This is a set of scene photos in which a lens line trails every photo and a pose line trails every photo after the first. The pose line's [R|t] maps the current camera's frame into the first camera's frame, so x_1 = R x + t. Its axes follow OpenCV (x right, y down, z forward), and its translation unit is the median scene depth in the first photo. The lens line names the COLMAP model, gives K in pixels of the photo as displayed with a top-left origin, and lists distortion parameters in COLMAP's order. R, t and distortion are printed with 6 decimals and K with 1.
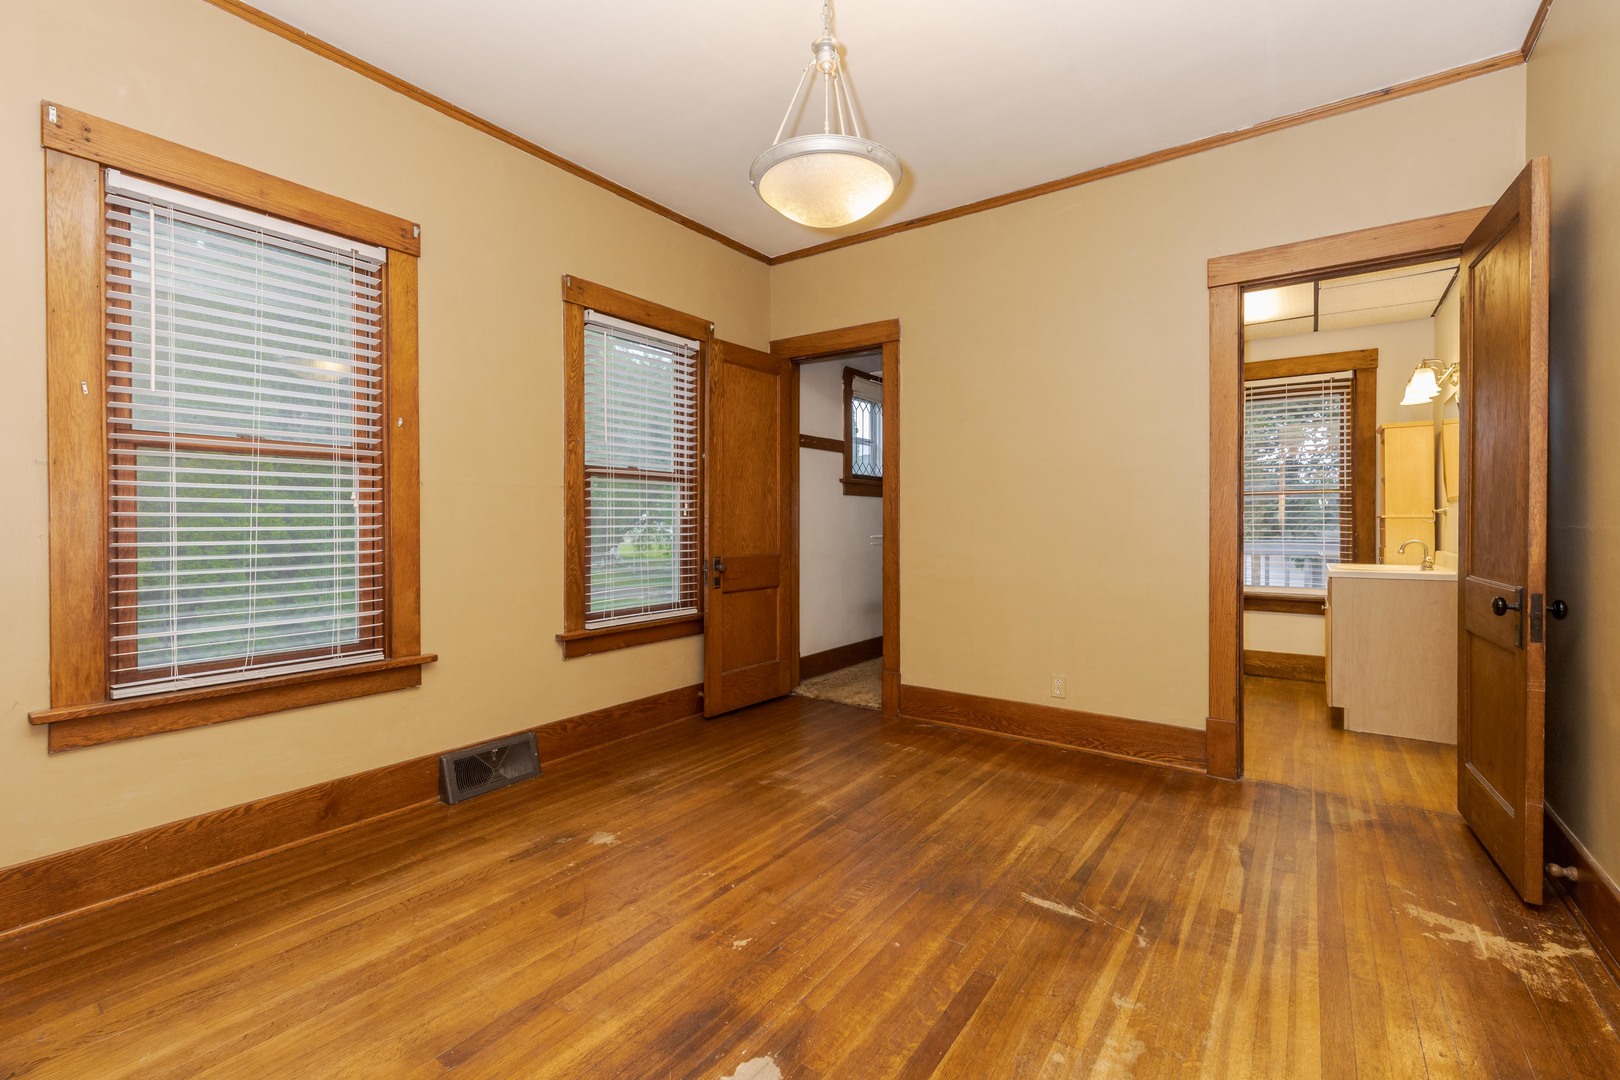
lens RADIAL K [[708.1, 0, 804.2], [0, 708.1, 530.4], [0, 0, 1]] dist [0.003824, -0.000368]
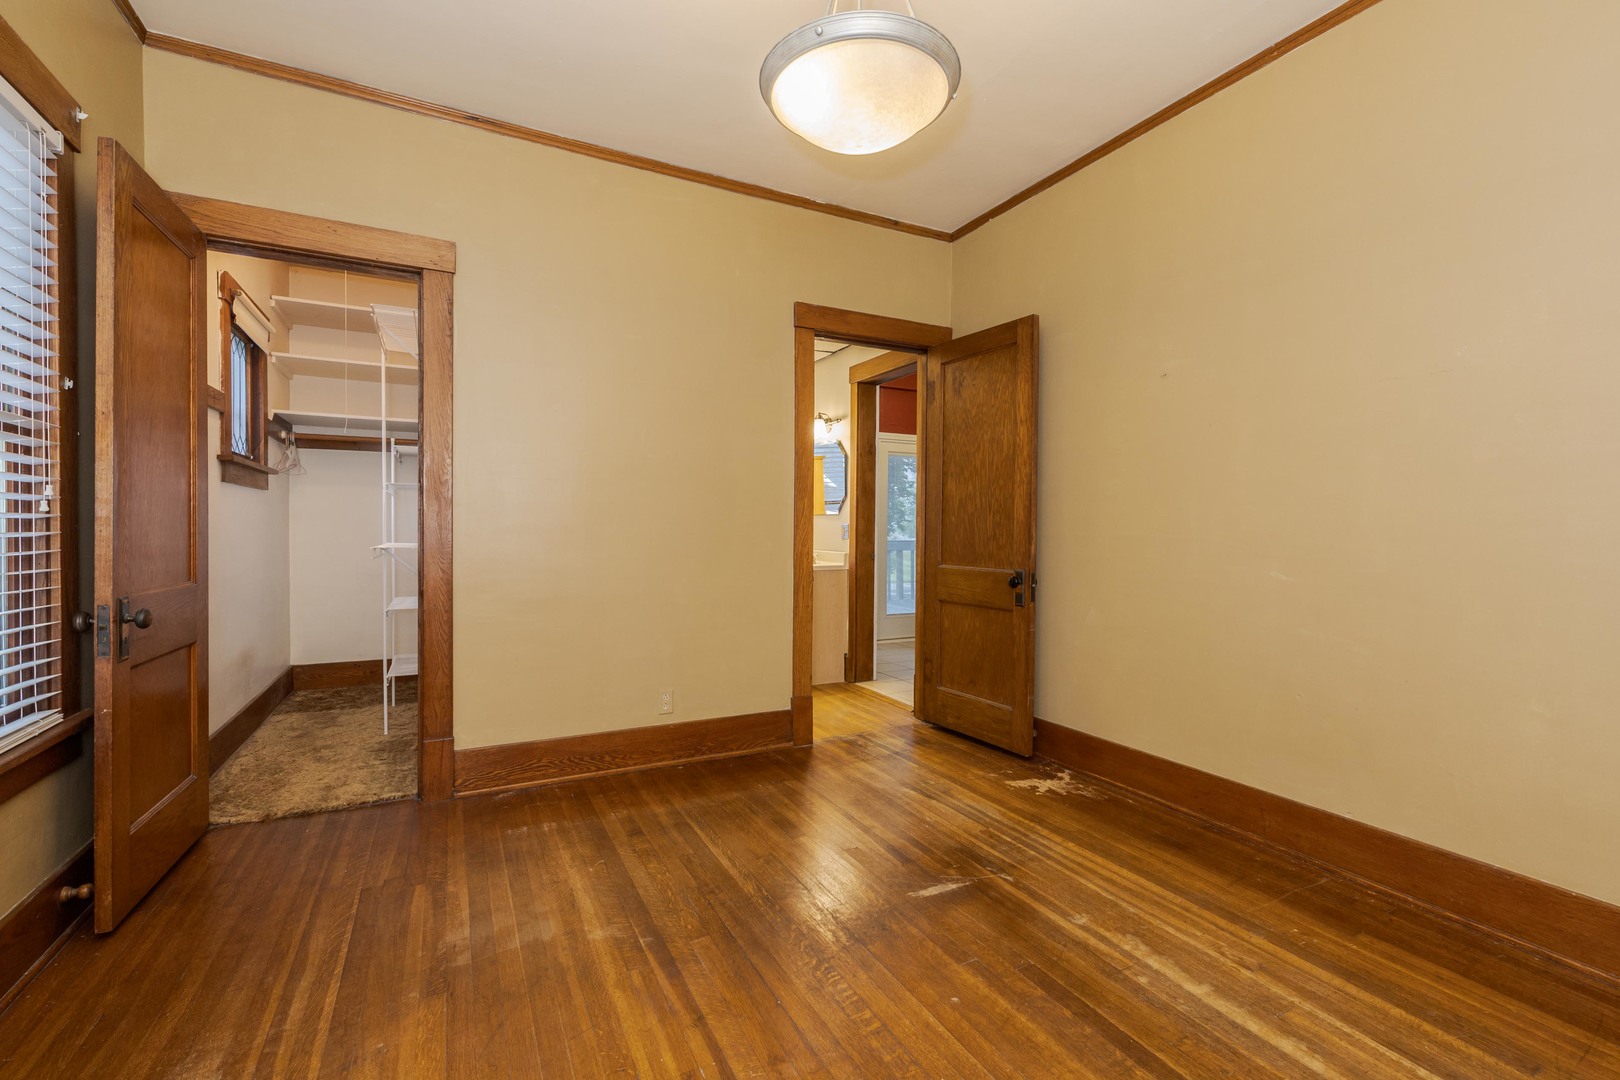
lens RADIAL K [[708.1, 0, 814.1], [0, 708.1, 538.9], [0, 0, 1]] dist [0.003824, -0.000368]
pose [[0.446629, -0.012671, 0.894630, -0.517987], [0.004817, 0.999919, 0.011757, -0.009946], [-0.894706, -0.000942, 0.446654, 0.522840]]
